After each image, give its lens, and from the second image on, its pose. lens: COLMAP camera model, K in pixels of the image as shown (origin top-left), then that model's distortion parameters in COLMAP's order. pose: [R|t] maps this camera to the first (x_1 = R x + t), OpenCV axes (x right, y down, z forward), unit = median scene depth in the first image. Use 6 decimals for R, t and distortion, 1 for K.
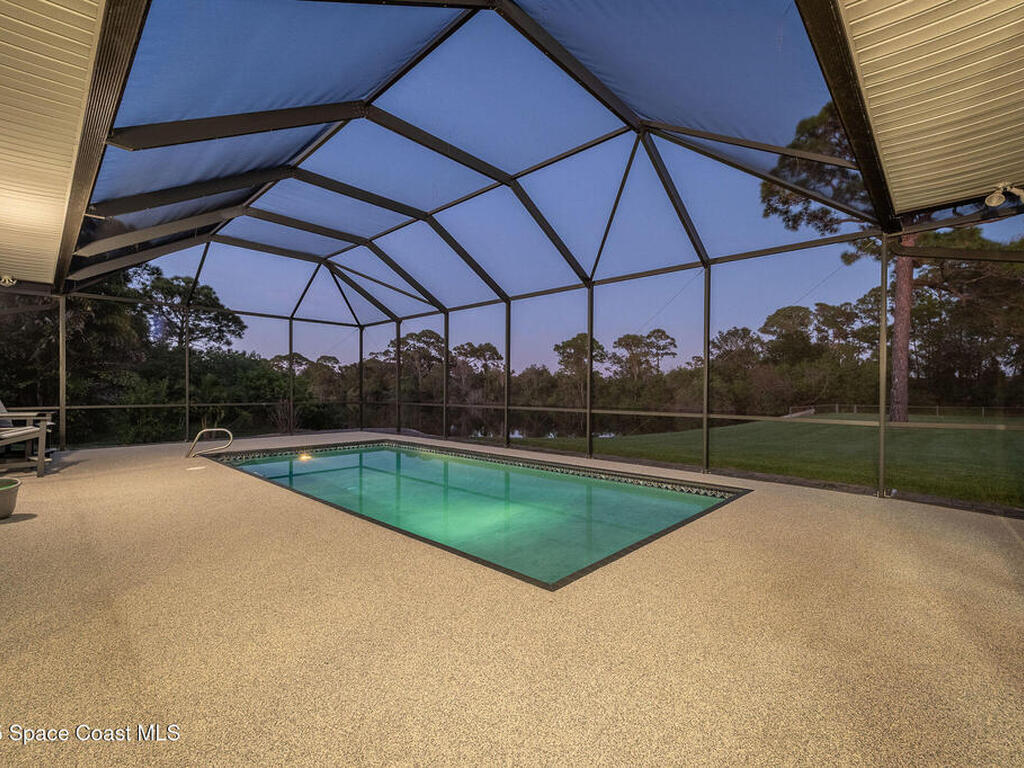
lens RADIAL K [[463.4, 0, 515.8], [0, 463.4, 388.7], [0, 0, 1]] dist [0.004998, -0.001036]
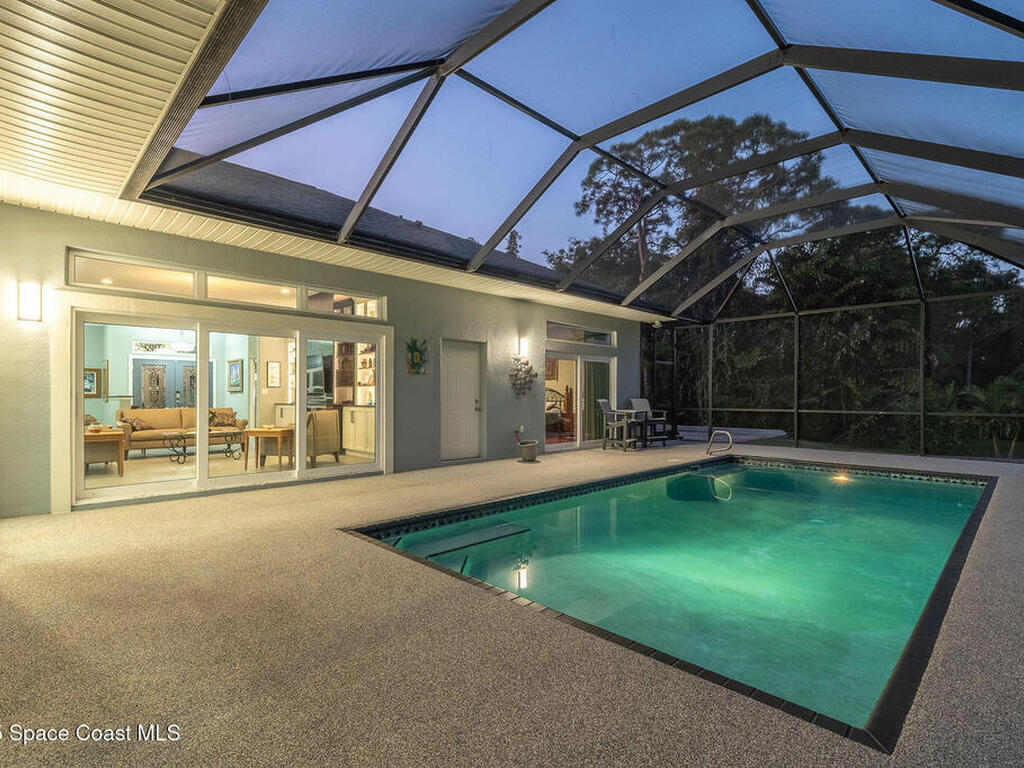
lens RADIAL K [[516.3, 0, 521.6], [0, 516.3, 392.6], [0, 0, 1]] dist [0.003070, -0.000008]
pose [[-0.021641, -0.007038, -0.999741, 0.243100], [-0.001968, 0.999974, -0.006997, 0.003389], [0.999764, 0.001816, -0.021654, 0.247016]]
